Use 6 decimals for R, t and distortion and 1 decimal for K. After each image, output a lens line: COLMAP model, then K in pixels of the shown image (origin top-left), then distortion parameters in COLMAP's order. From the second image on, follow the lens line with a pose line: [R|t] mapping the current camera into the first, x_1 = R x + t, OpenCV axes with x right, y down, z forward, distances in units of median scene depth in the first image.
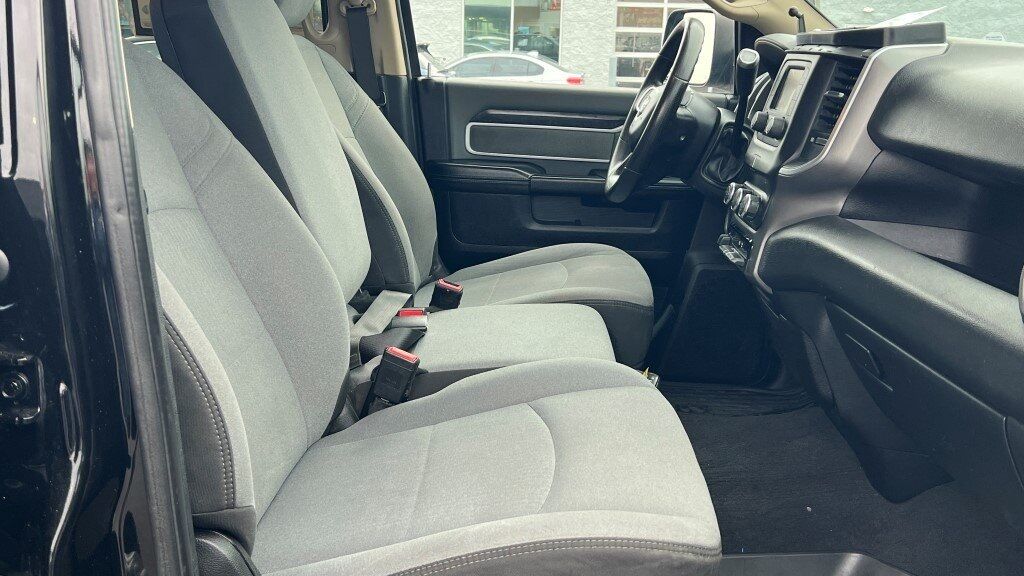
lens RADIAL K [[1009.7, 0, 512.0], [0, 1009.7, 288.0], [0, 0, 1]] dist [0.160613, -0.426735]
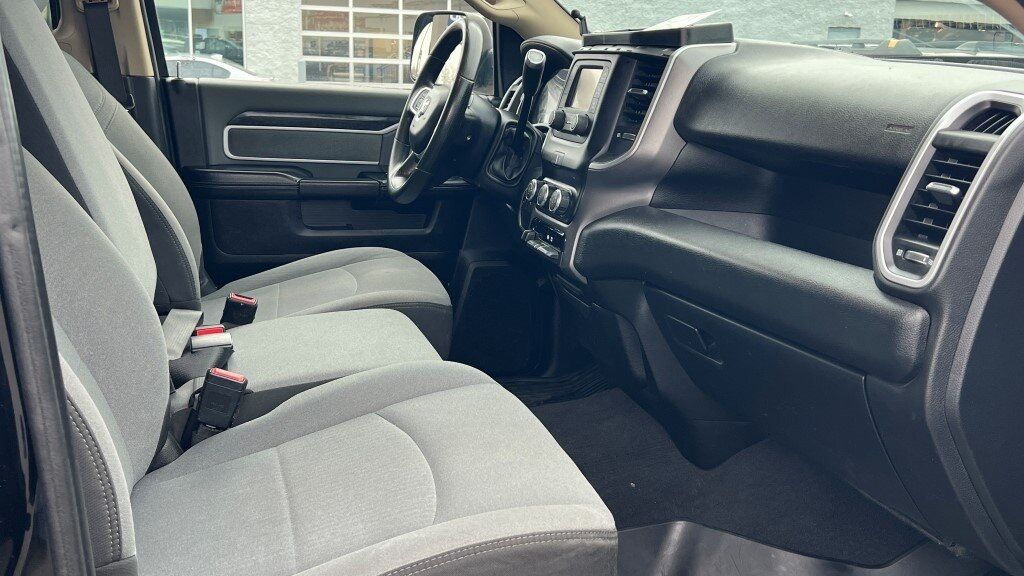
lens RADIAL K [[1009.7, 0, 512.0], [0, 1009.7, 288.0], [0, 0, 1]] dist [0.160613, -0.426735]
pose [[0.952832, -0.066695, 0.296078, -0.114466], [0.068167, 0.997660, 0.005362, -0.000717], [-0.295743, 0.015074, 0.955149, 0.029764]]
